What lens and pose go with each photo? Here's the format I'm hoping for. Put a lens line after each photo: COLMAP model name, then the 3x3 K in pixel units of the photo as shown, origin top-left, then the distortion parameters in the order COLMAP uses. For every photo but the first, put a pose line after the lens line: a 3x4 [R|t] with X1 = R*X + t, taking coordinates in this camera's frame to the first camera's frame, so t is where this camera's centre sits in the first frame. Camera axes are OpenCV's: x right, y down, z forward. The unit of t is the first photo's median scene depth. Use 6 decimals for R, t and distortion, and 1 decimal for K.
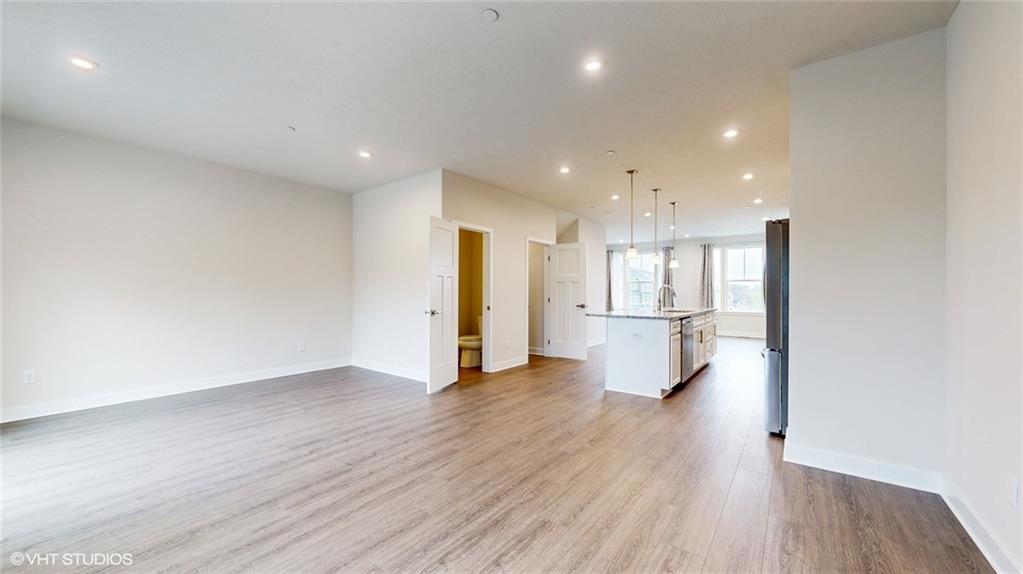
lens RADIAL K [[378.2, 0, 512.8], [0, 378.2, 292.3], [0, 0, 1]] dist [0.002073, 0.000111]
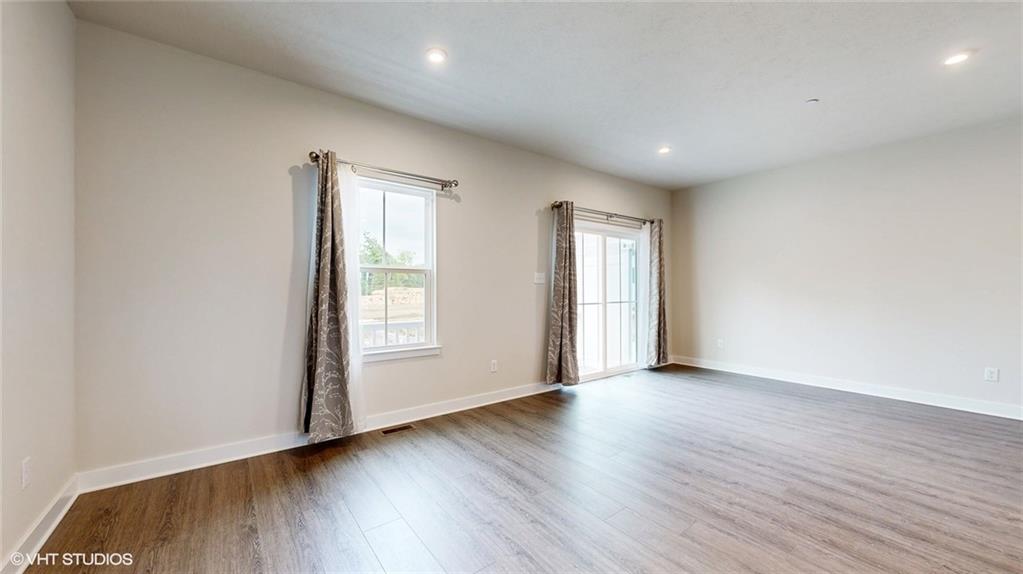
lens RADIAL K [[378.2, 0, 509.8], [0, 378.2, 282.0], [0, 0, 1]] dist [0.002073, 0.000111]
pose [[-0.272825, -0.022357, -0.961804, 0.561555], [-0.001410, 0.999738, -0.022839, 0.004890], [0.962063, -0.004875, -0.272785, 0.731199]]
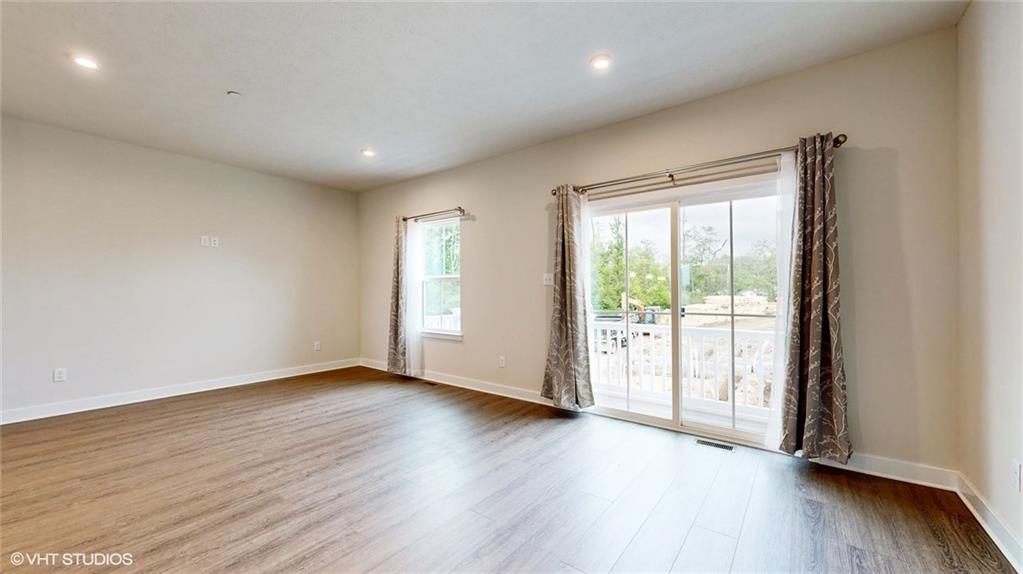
lens RADIAL K [[378.2, 0, 509.6], [0, 378.2, 290.5], [0, 0, 1]] dist [0.002073, 0.000111]
pose [[-0.999969, -0.003858, 0.006793, -0.808581], [-0.003877, 0.999988, -0.002823, 0.000004], [-0.006782, -0.002849, -0.999973, 1.816576]]
